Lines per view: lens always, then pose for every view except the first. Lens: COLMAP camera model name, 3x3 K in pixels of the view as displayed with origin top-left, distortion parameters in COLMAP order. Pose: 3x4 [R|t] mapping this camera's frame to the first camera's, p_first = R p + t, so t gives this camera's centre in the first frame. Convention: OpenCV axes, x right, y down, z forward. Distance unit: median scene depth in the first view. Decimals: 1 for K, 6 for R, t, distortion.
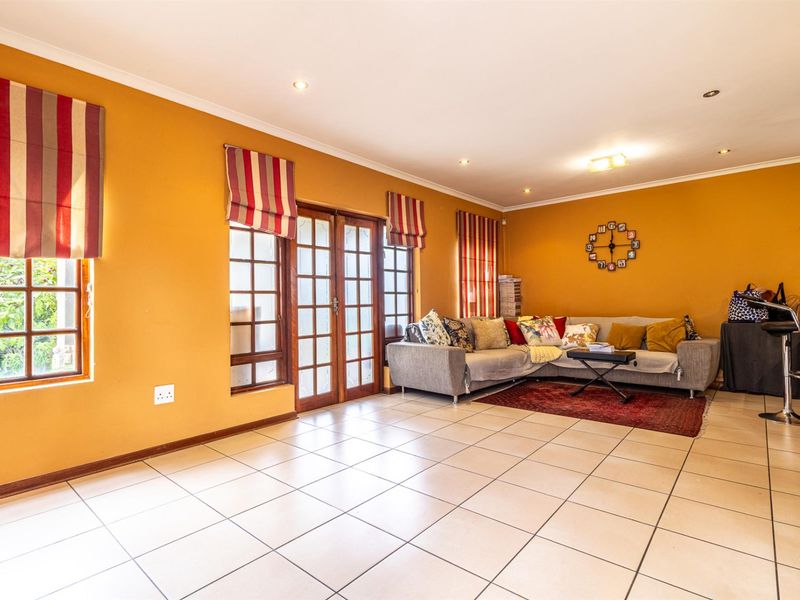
lens RADIAL K [[412.1, 0, 398.6], [0, 412.1, 296.3], [0, 0, 1]] dist [-0.003565, 0.002830]
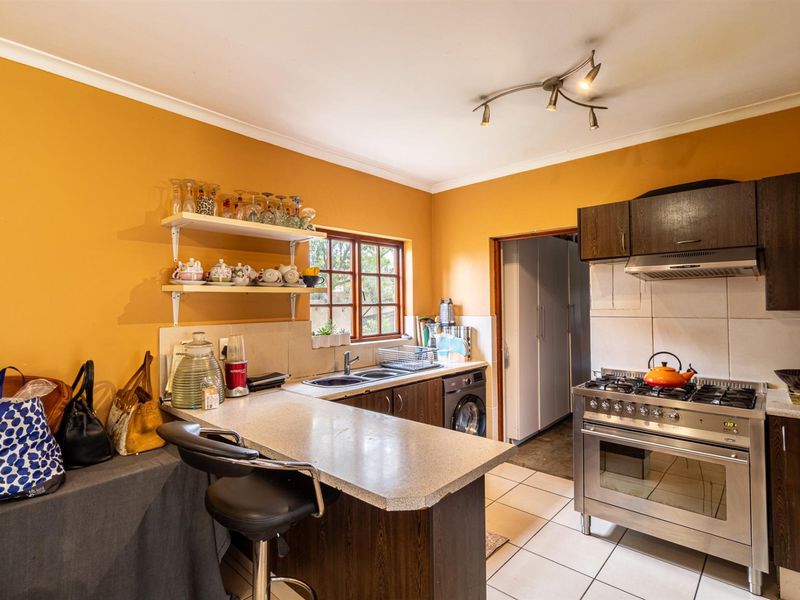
lens RADIAL K [[412.1, 0, 398.7], [0, 412.1, 297.6], [0, 0, 1]] dist [-0.003565, 0.002830]
pose [[0.030581, 0.032206, 0.999013, 0.459291], [-0.003467, 0.999478, -0.032115, -0.070839], [-0.999526, -0.002481, 0.030677, 0.587908]]
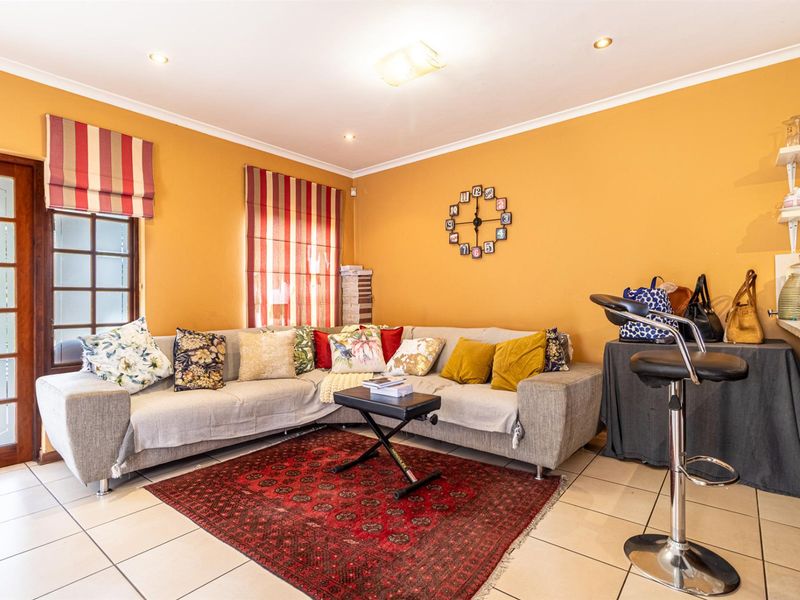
lens RADIAL K [[412.1, 0, 396.9], [0, 412.1, 296.7], [0, 0, 1]] dist [-0.003565, 0.002830]
pose [[0.999532, 0.003690, 0.030356, 0.407945], [-0.003873, 0.999975, 0.005972, -0.002492], [-0.030333, -0.006087, 0.999521, 0.364671]]
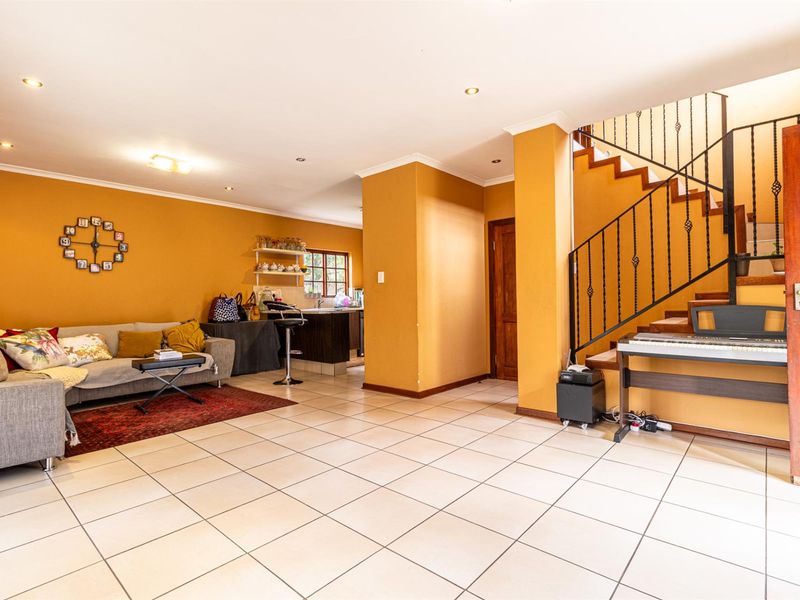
lens RADIAL K [[412.1, 0, 402.0], [0, 412.1, 294.1], [0, 0, 1]] dist [-0.003565, 0.002830]
pose [[0.011405, 0.029832, 0.999490, -0.389233], [0.000794, 0.999554, -0.029843, 0.011564], [-0.999935, 0.001134, 0.011376, 0.374280]]
